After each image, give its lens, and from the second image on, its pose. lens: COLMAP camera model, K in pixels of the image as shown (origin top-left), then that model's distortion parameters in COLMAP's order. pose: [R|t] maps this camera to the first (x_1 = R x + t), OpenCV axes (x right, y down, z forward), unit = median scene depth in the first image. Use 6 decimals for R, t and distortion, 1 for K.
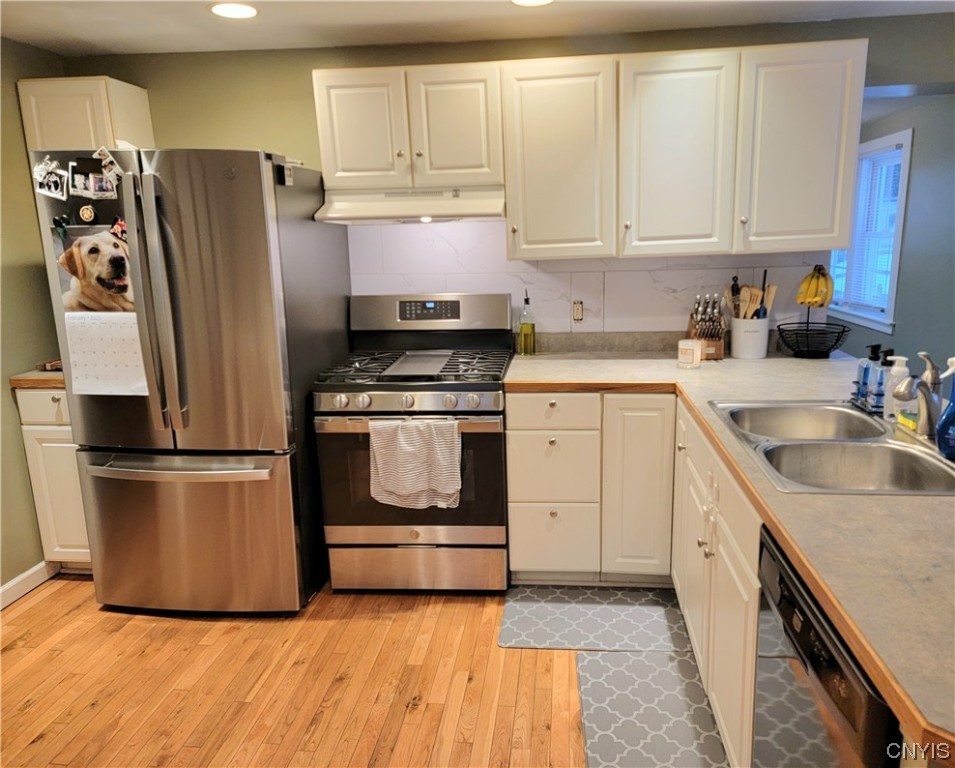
lens RADIAL K [[717.0, 0, 482.0], [0, 717.0, 389.5], [0, 0, 1]] dist [0.075120, -0.027426]
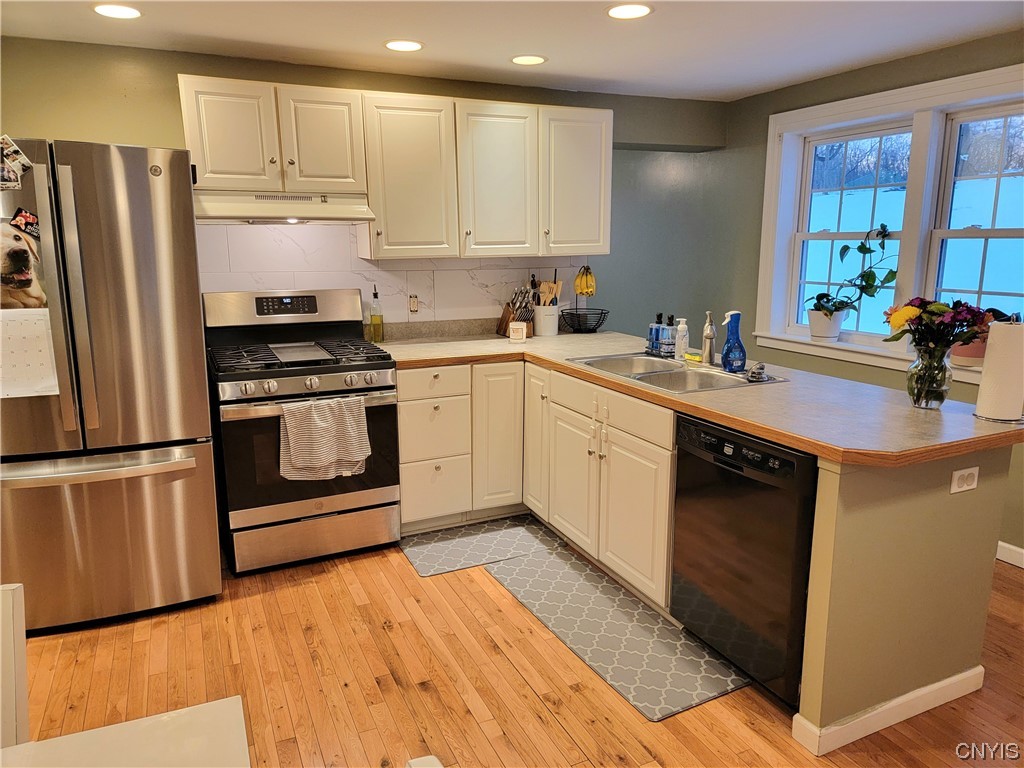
lens RADIAL K [[720.6, 0, 516.5], [0, 720.6, 388.3], [0, 0, 1]] dist [0.086016, -0.071199]
pose [[0.864490, -0.082239, 0.495877, -0.380122], [0.092700, 0.995688, 0.003522, 0.047831], [-0.494028, 0.042923, 0.868386, -0.129088]]
